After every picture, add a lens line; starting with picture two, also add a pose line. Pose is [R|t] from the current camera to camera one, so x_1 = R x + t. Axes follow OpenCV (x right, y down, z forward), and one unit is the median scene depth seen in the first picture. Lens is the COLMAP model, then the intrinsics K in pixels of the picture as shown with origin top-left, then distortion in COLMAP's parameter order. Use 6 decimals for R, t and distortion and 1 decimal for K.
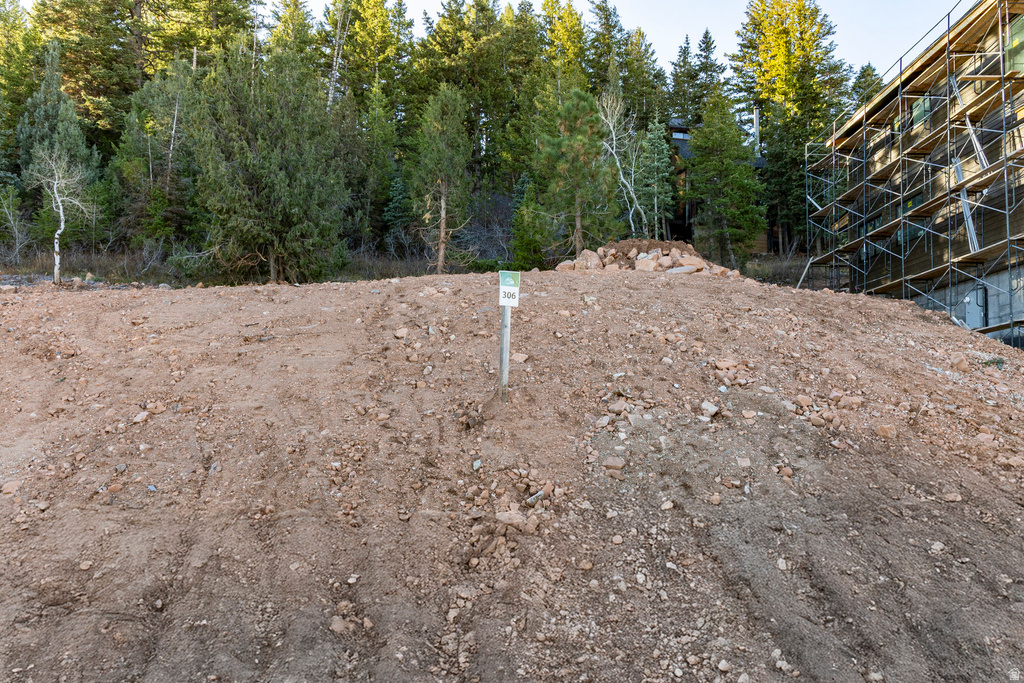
lens RADIAL K [[848.3, 0, 512.0], [0, 848.3, 341.5], [0, 0, 1]] dist [-0.003932, -0.000129]
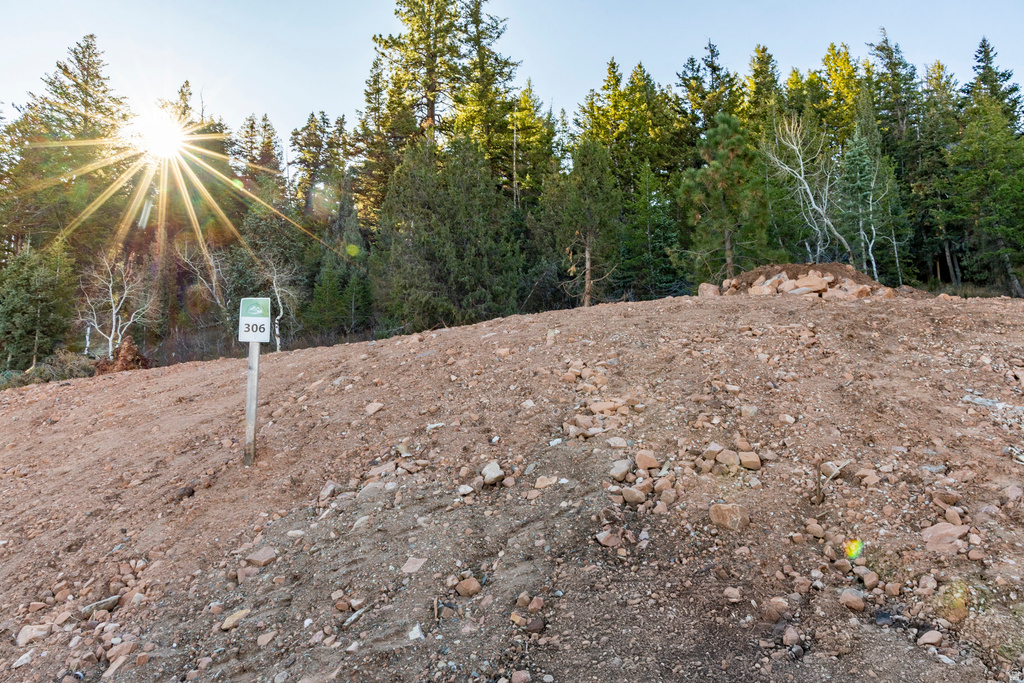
lens RADIAL K [[756.4, 0, 512.0], [0, 756.4, 341.5], [0, 0, 1]] dist [-0.003956, 0.003105]
pose [[0.904370, -0.074878, -0.420129, 0.142049], [0.040335, 0.995077, -0.090524, 0.008693], [0.424839, 0.064921, 0.902938, 0.132018]]
